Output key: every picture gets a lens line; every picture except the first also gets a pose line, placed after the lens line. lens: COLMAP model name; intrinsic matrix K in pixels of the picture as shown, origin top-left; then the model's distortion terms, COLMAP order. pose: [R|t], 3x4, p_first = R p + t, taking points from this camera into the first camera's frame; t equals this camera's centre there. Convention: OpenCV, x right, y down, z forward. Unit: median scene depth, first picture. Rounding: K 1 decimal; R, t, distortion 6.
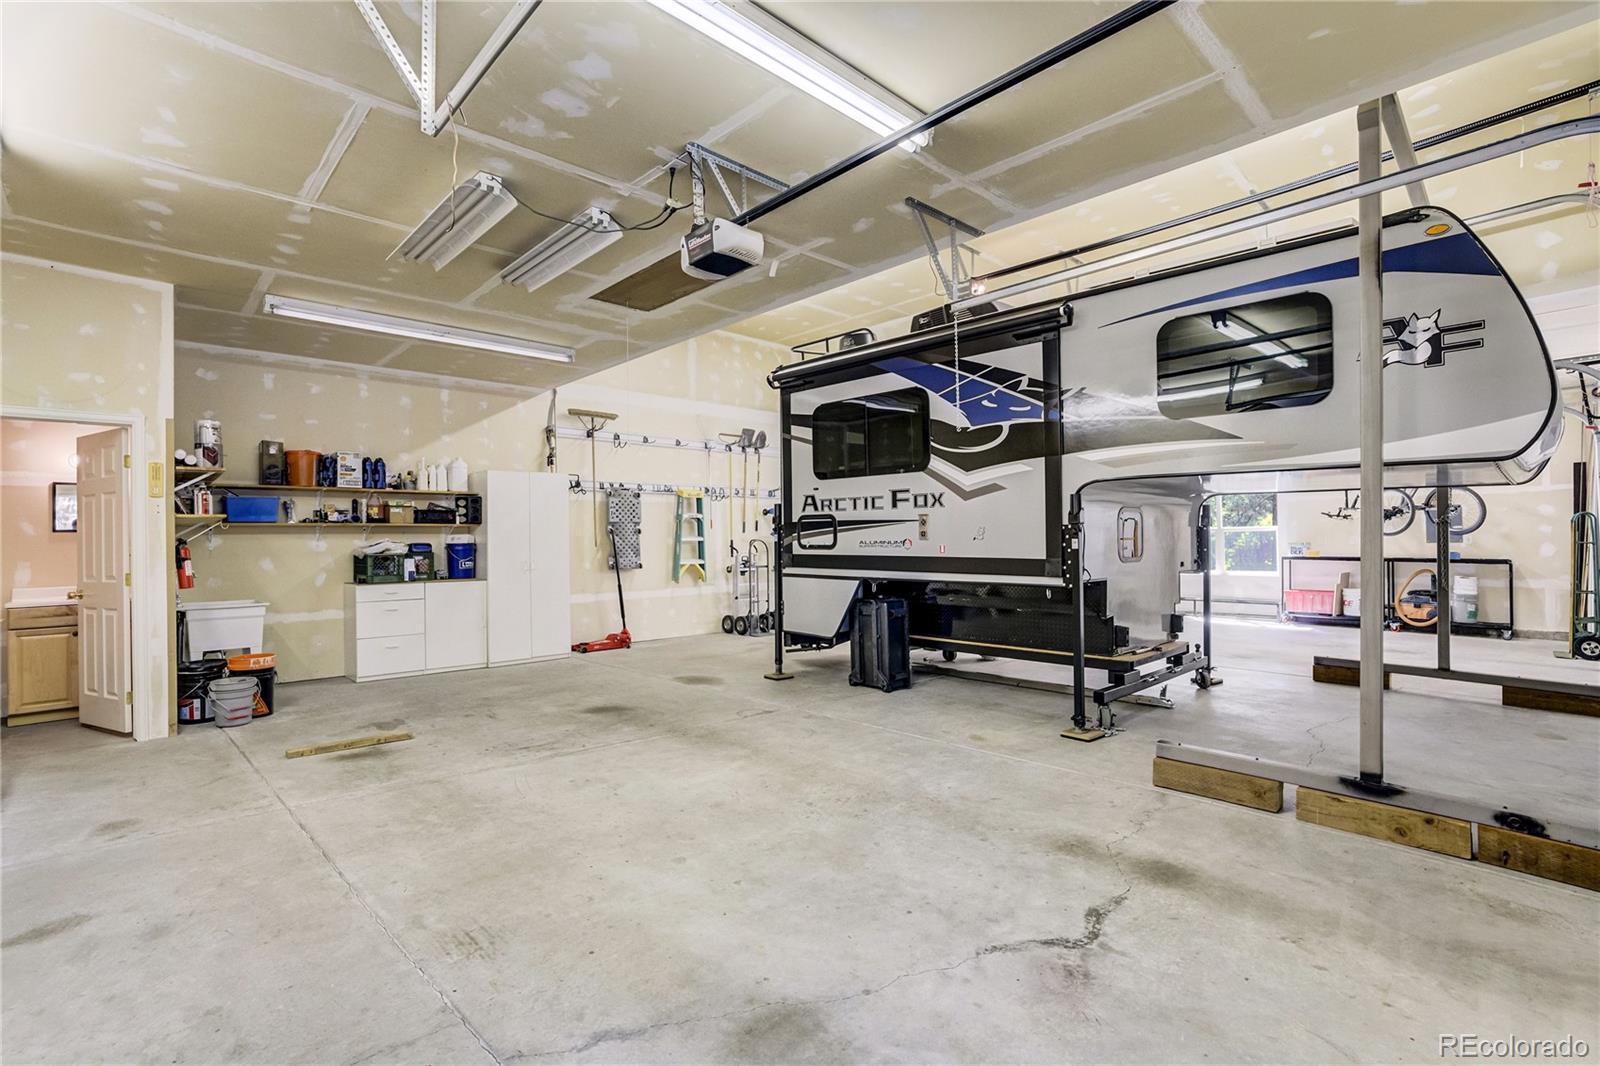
lens RADIAL K [[738.2, 0, 802.0], [0, 738.2, 543.1], [0, 0, 1]] dist [-0.032062, 0.027769]
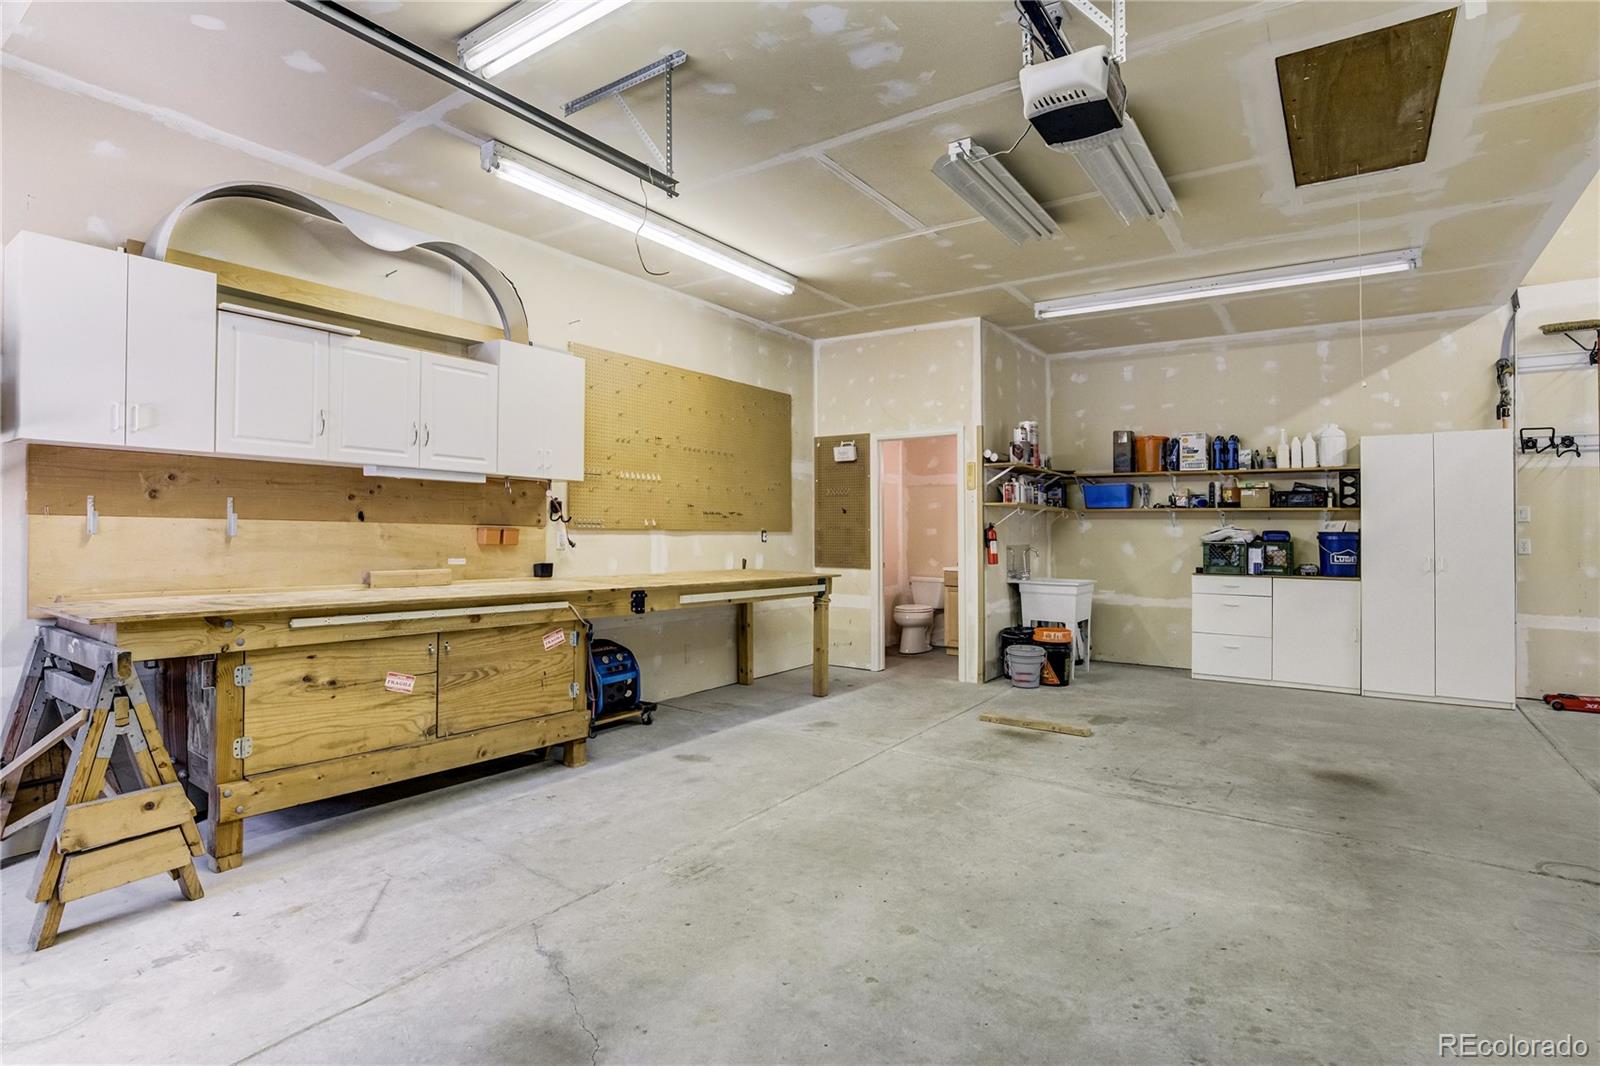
lens RADIAL K [[800.8, 0, 800.0], [0, 800.8, 533.0], [0, 0, 1]] dist [-0.068218, 0.032674]
pose [[0.218734, 0.019253, -0.975594, 0.363251], [-0.012739, 0.999776, 0.016875, -0.008370], [0.975701, 0.008737, 0.218931, 0.395088]]
